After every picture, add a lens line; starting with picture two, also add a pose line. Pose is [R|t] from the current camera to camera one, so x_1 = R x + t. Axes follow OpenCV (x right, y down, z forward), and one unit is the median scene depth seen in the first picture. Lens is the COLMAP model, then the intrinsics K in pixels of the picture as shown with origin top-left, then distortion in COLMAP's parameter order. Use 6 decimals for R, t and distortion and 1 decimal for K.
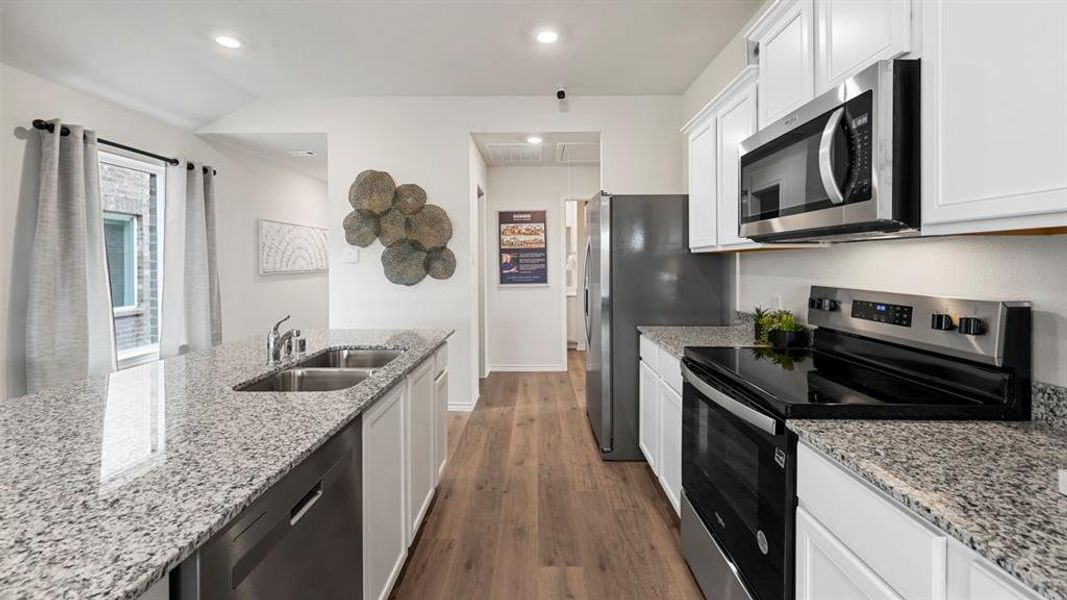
lens RADIAL K [[418.7, 0, 530.4], [0, 418.7, 265.7], [0, 0, 1]] dist [-0.001078, 0.000002]
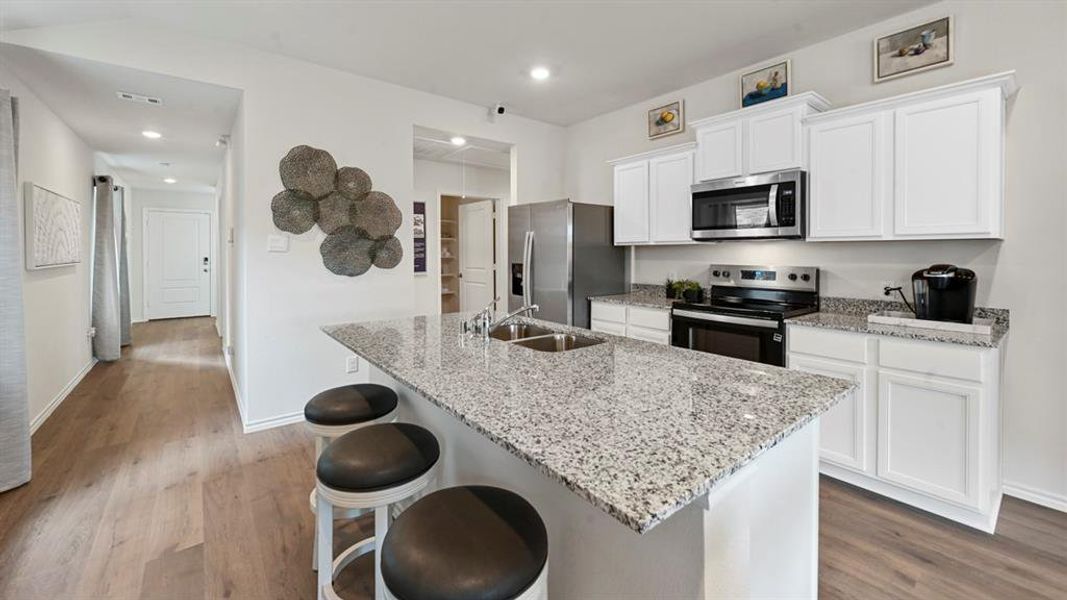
lens RADIAL K [[420.8, 0, 530.9], [0, 420.8, 255.3], [0, 0, 1]] dist [-0.001391, -0.000057]
pose [[0.773826, -0.002703, 0.633393, -0.589876], [0.003185, 0.999995, 0.000377, 0.001686], [-0.633390, 0.001725, 0.773830, 0.025692]]
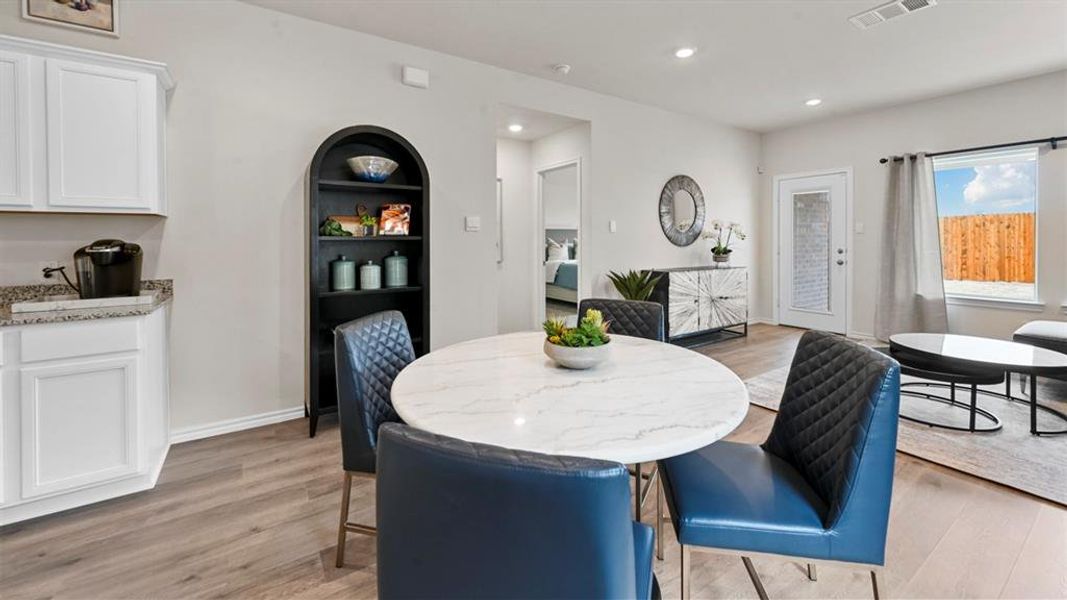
lens RADIAL K [[420.7, 0, 531.5], [0, 420.7, 243.4], [0, 0, 1]] dist [-0.001265, 0.000399]
pose [[-0.565340, -0.004109, 0.824848, -0.562692], [0.009767, 0.999884, 0.011675, 0.023020], [-0.824800, 0.014656, -0.565234, -0.041903]]
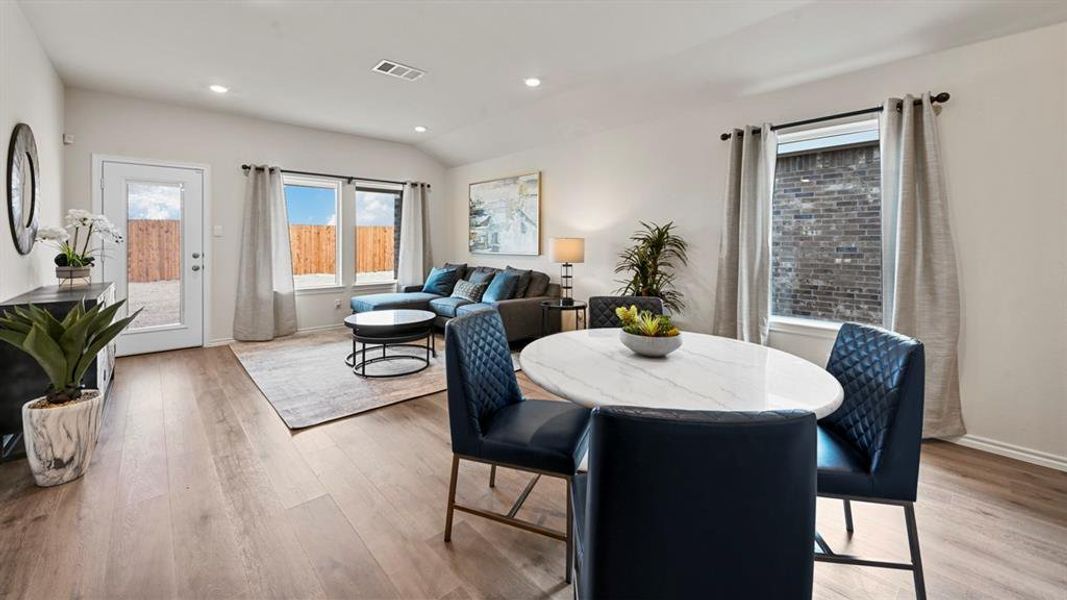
lens RADIAL K [[420.7, 0, 531.5], [0, 420.7, 243.4], [0, 0, 1]] dist [-0.001265, 0.000399]
pose [[-0.730983, 0.000364, -0.682396, 0.180597], [-0.006500, 0.999951, 0.007496, 0.022725], [0.682365, 0.009915, -0.730944, -0.061015]]
